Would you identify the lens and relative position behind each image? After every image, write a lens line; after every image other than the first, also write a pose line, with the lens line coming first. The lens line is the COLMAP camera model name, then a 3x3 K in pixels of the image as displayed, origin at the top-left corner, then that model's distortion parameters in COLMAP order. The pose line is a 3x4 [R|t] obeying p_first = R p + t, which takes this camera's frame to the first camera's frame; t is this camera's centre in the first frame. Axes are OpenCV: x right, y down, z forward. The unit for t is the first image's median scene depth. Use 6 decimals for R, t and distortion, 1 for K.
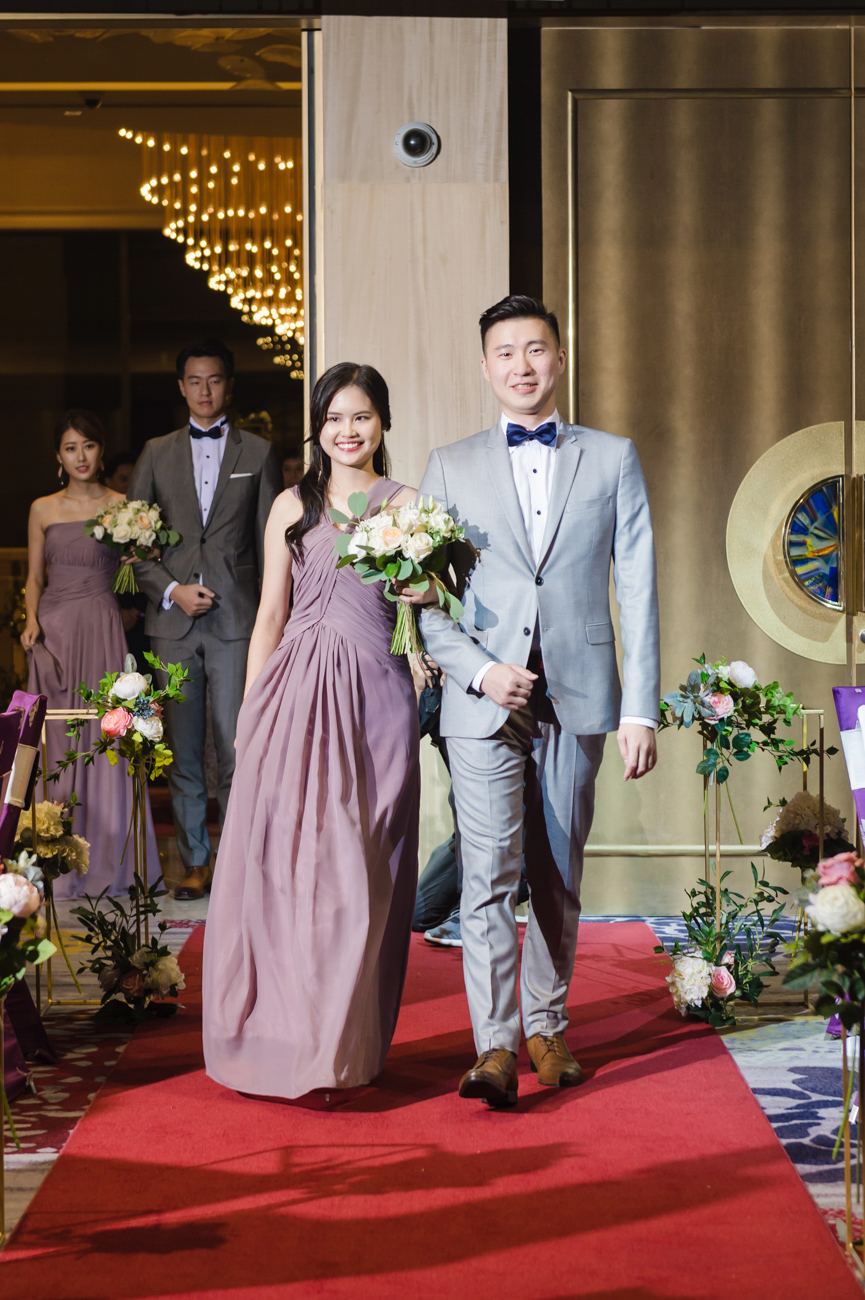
lens RADIAL K [[3277.6, 0, 445.0], [0, 3277.6, 616.4], [0, 0, 1]] dist [0.010077, 0.000000]
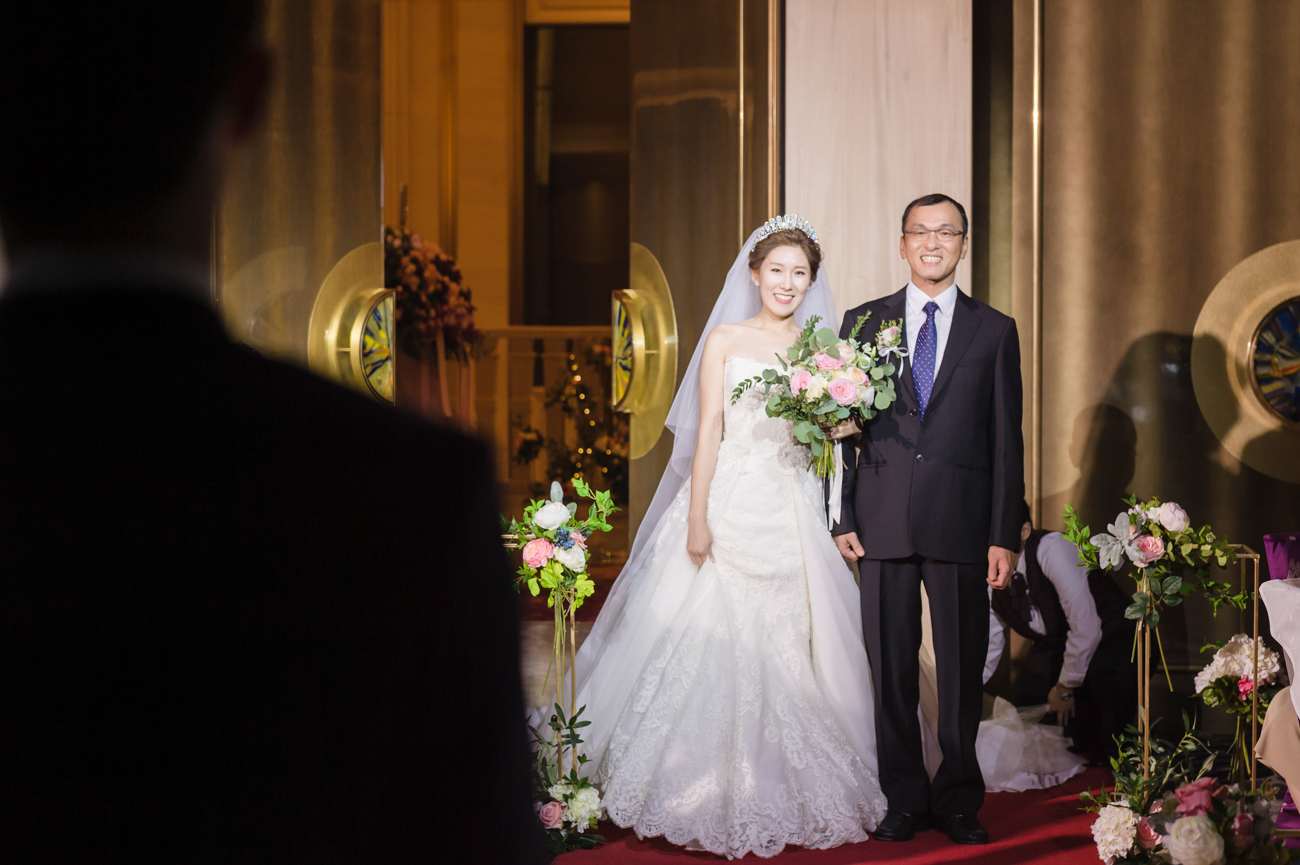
lens RADIAL K [[3014.4, 0, 662.0], [0, 3014.4, 436.4], [0, 0, 1]] dist [0.010245, 0.000000]
pose [[0.993645, 0.013003, -0.111809, 0.037162], [-0.010798, 0.999736, 0.020302, -0.020874], [0.112043, -0.018965, 0.993522, 0.093599]]
